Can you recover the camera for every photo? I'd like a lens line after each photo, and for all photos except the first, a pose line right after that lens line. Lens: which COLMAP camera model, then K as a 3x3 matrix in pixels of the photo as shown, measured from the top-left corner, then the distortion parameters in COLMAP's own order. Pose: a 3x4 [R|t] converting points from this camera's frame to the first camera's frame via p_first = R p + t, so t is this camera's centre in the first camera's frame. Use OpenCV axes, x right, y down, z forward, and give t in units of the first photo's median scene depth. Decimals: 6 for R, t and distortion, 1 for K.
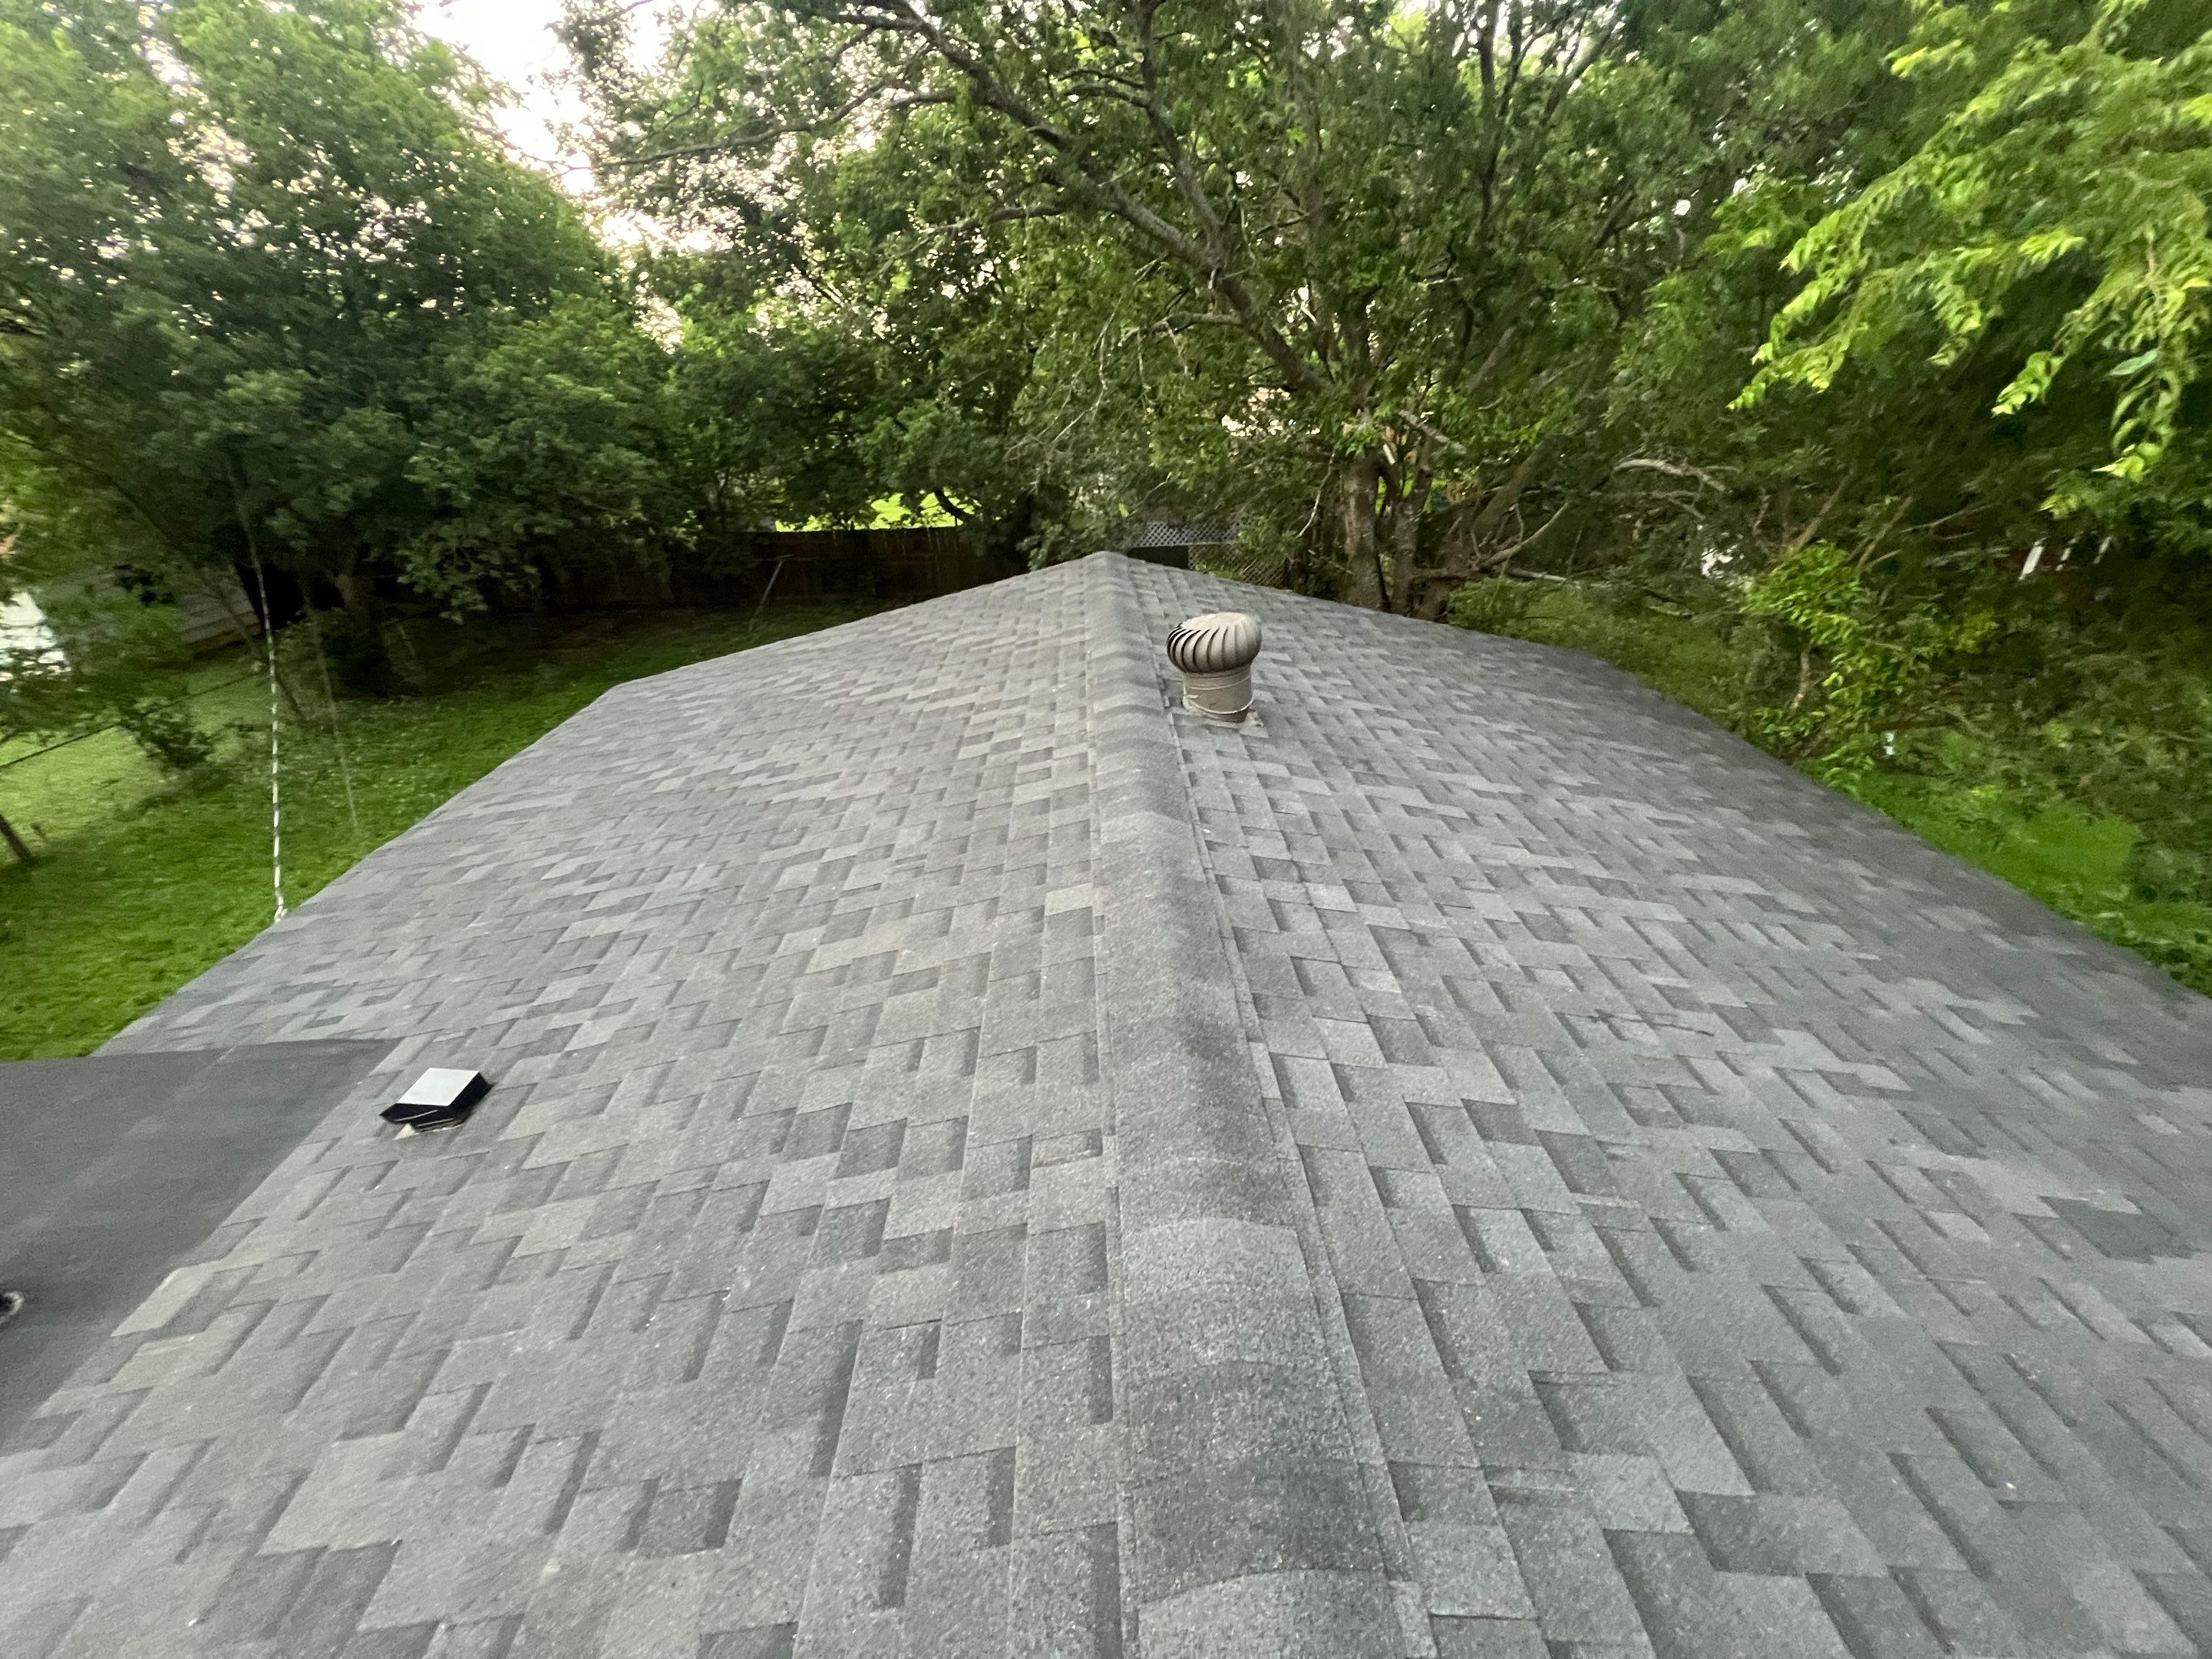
lens RADIAL K [[884.9, 0, 1104.6], [0, 884.9, 828.6], [0, 0, 1]] dist [-0.001646, 0.000105]
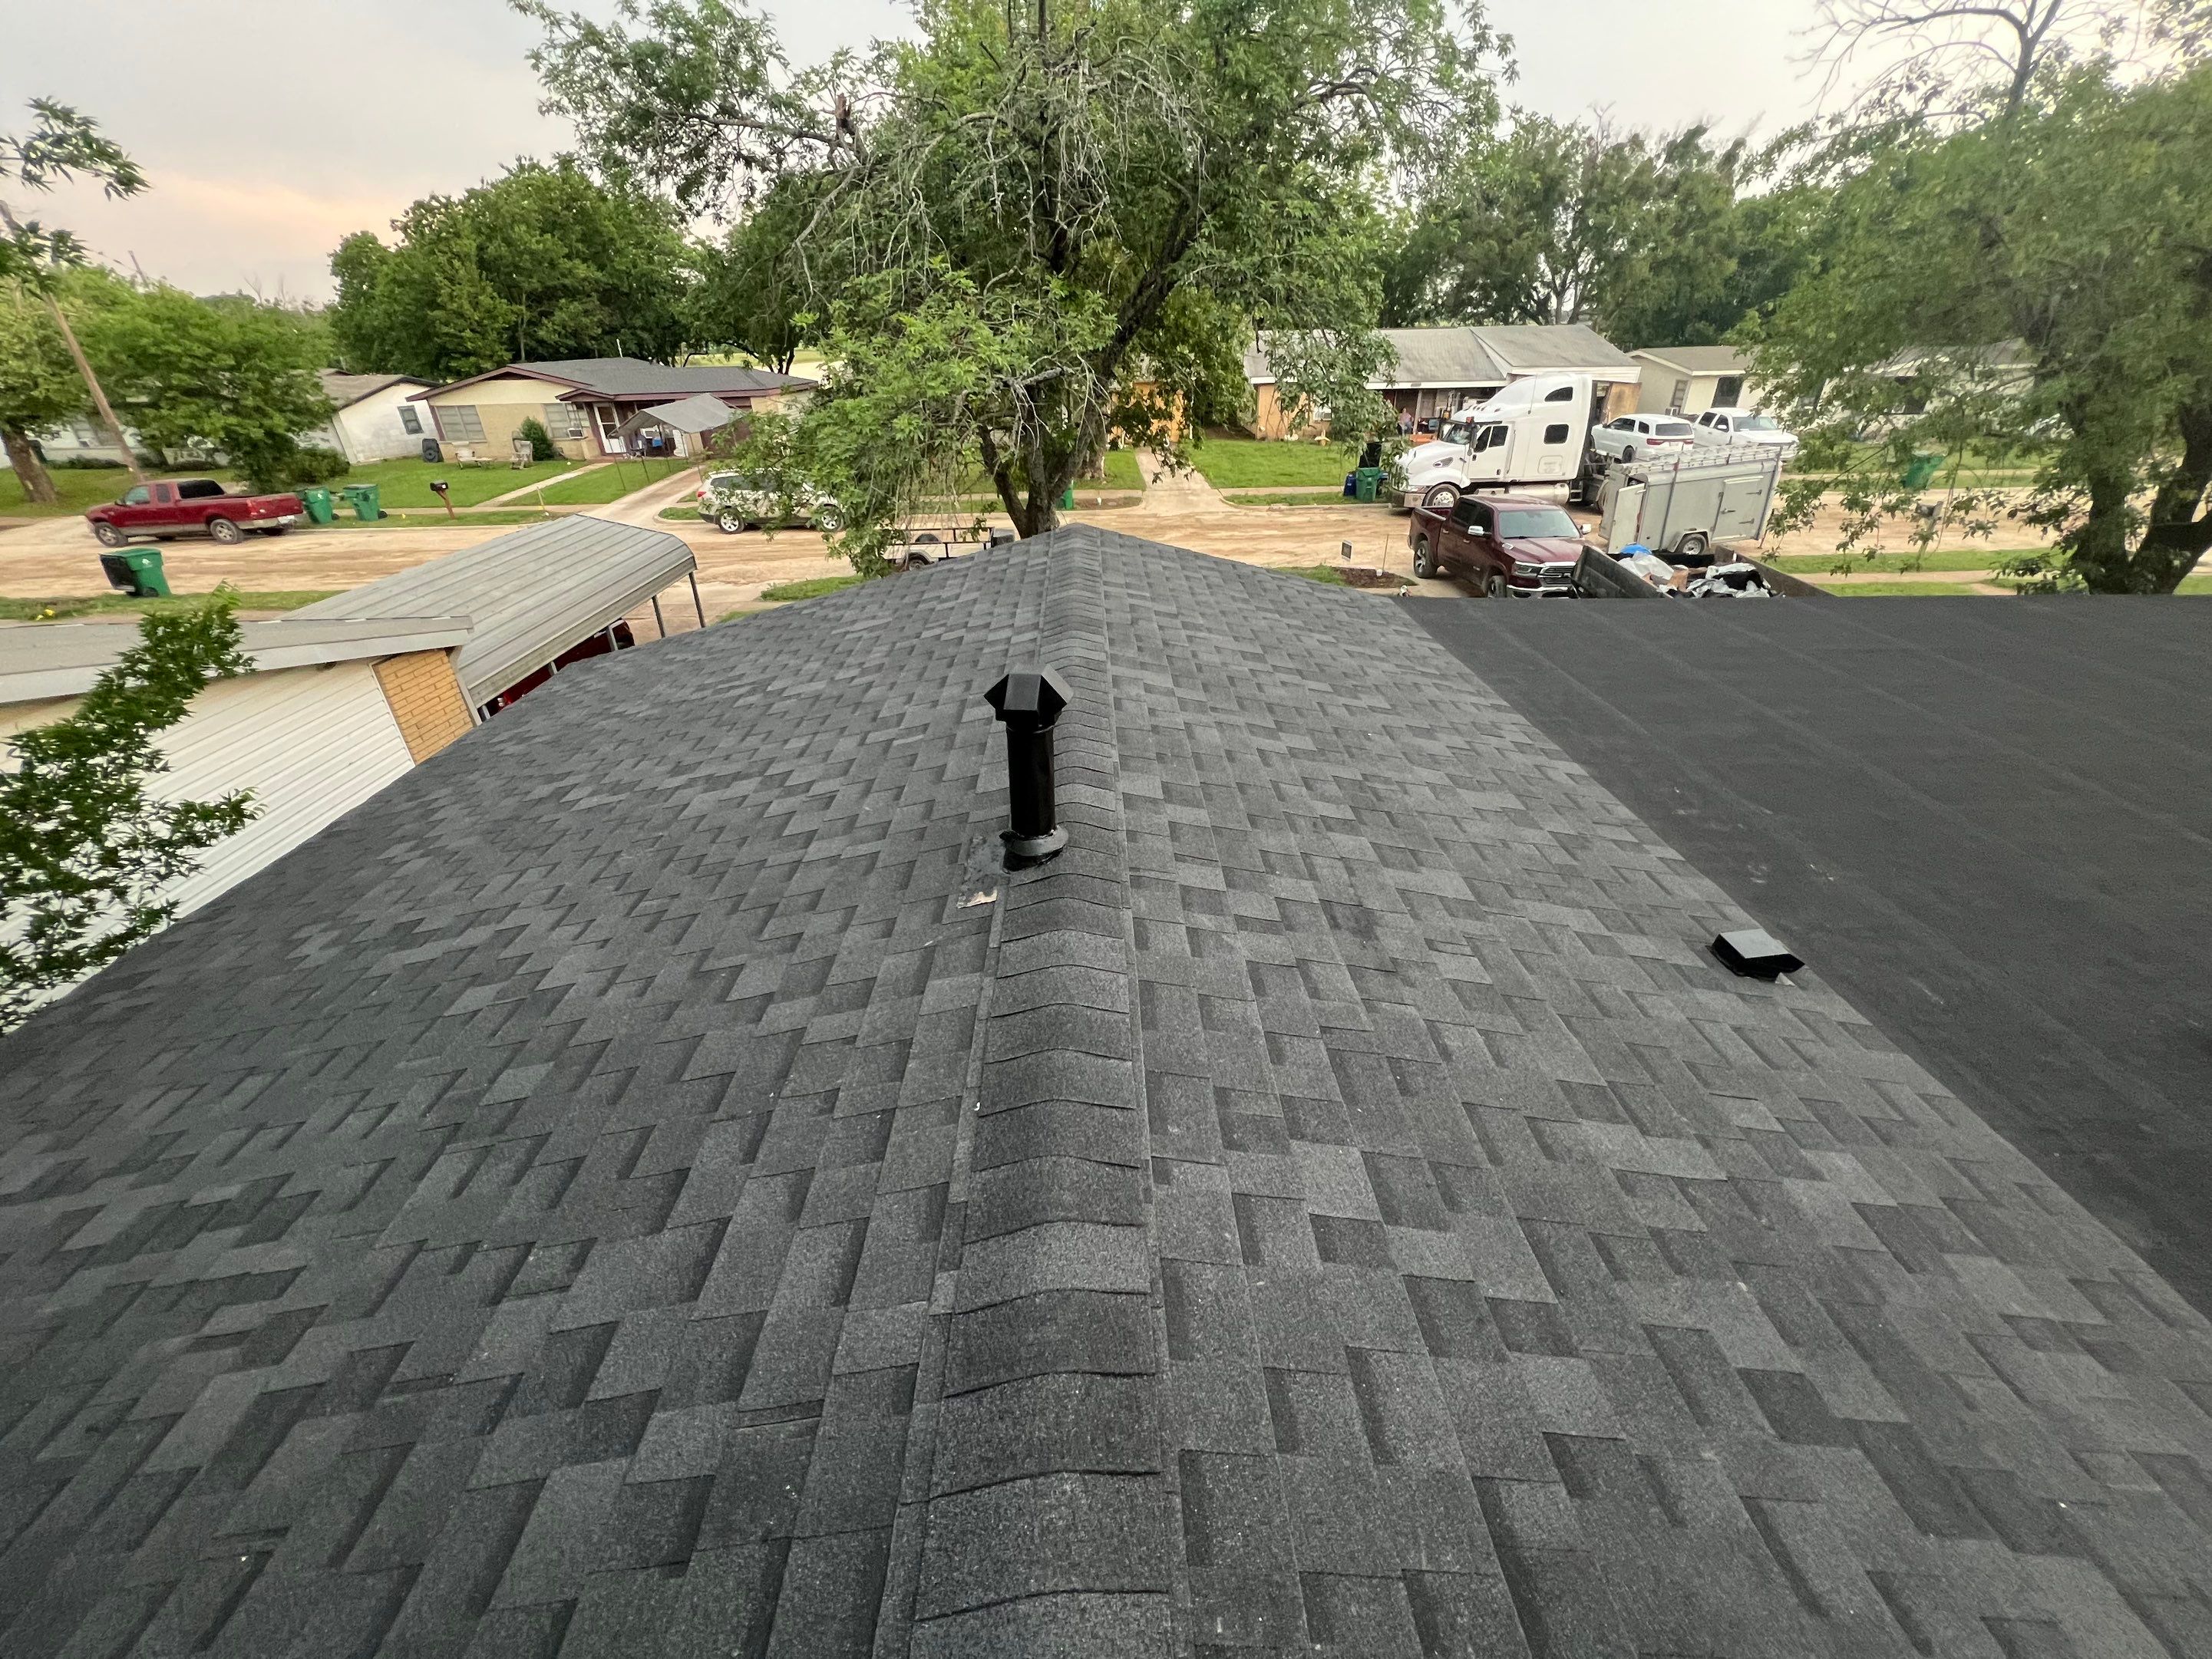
lens RADIAL K [[884.9, 0, 1107.6], [0, 884.9, 827.5], [0, 0, 1]] dist [-0.001646, 0.000105]
pose [[-0.998752, 0.037819, 0.032608, 0.005365], [0.047876, 0.539627, 0.840542, -0.096038], [0.014192, 0.841054, -0.540764, 0.182825]]
